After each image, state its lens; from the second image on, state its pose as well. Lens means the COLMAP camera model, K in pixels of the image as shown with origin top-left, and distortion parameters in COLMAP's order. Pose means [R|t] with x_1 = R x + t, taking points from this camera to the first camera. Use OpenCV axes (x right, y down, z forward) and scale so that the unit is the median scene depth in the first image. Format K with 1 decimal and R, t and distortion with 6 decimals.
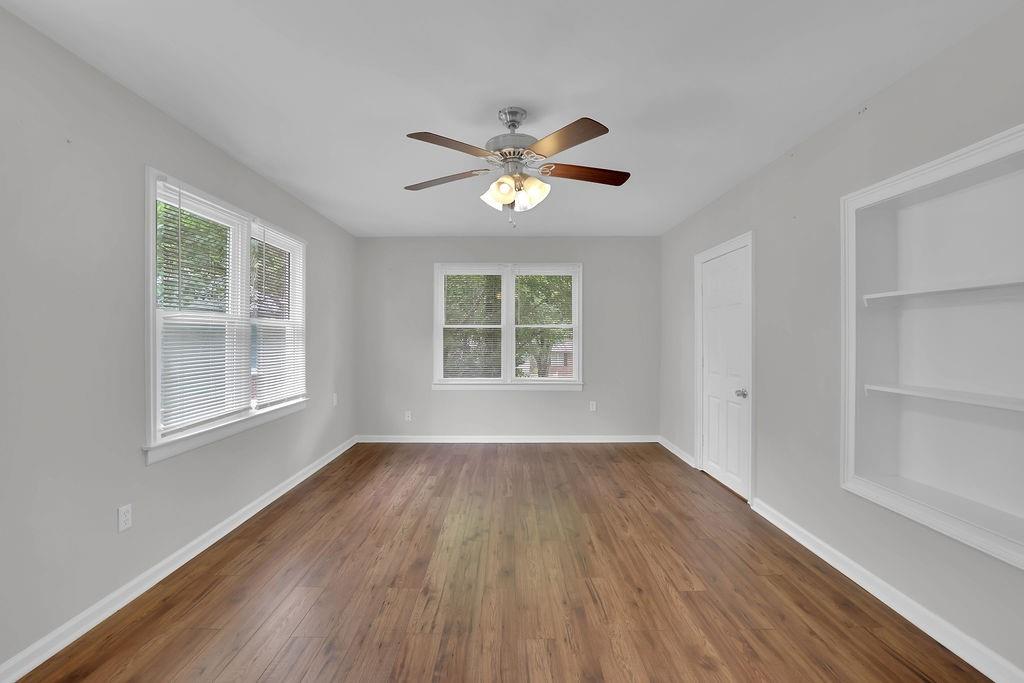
lens RADIAL K [[450.3, 0, 510.1], [0, 450.3, 342.0], [0, 0, 1]] dist [-0.057518, 0.022559]
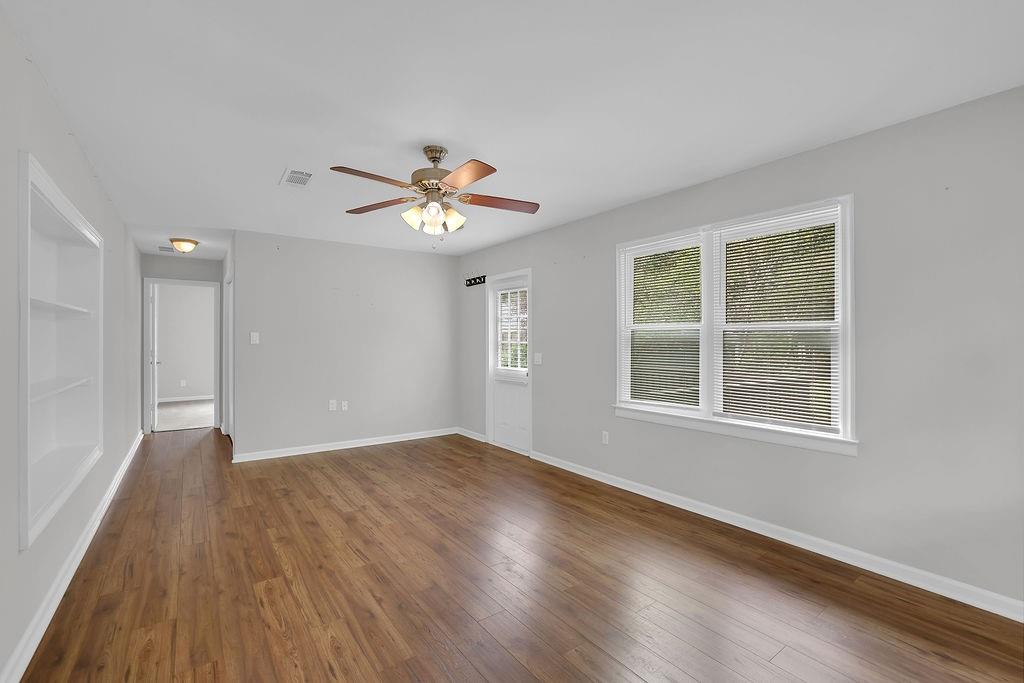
lens RADIAL K [[450.3, 0, 510.1], [0, 450.3, 342.0], [0, 0, 1]] dist [-0.057518, 0.022559]
pose [[-0.810164, -0.000660, -0.586203, 0.469882], [-0.010051, 0.999868, 0.012765, -0.027937], [0.586117, 0.016233, -0.810063, 1.830746]]
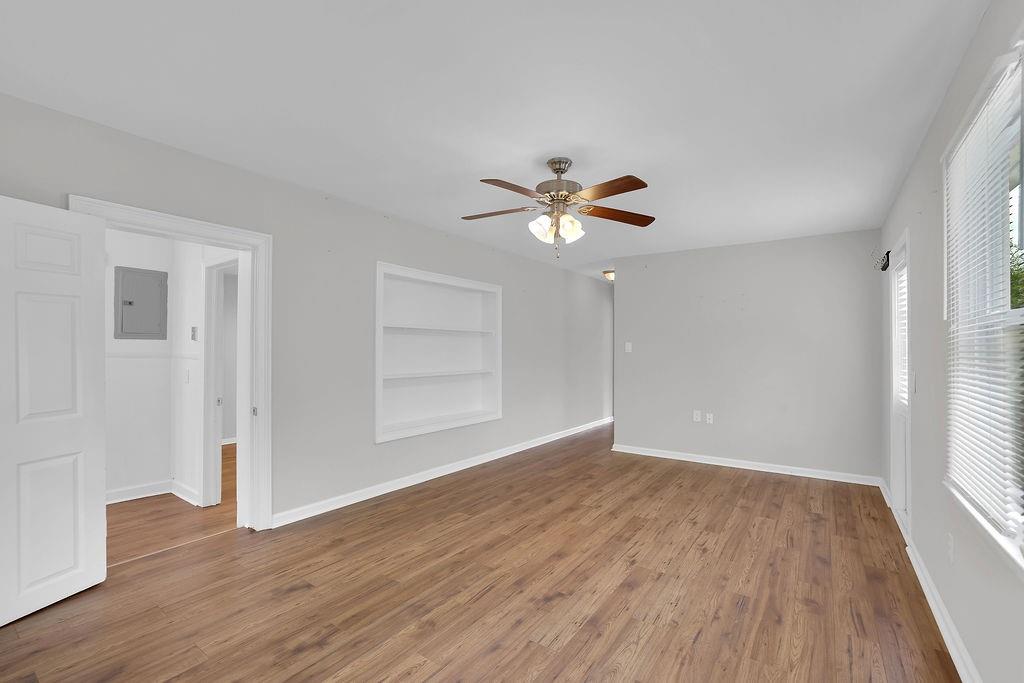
lens RADIAL K [[450.3, 0, 510.1], [0, 450.3, 342.0], [0, 0, 1]] dist [-0.057518, 0.022559]
pose [[-0.815149, -0.000371, 0.579251, -0.513857], [-0.003086, 0.999988, -0.003703, -0.026508], [-0.579243, -0.004806, -0.815141, 1.818520]]
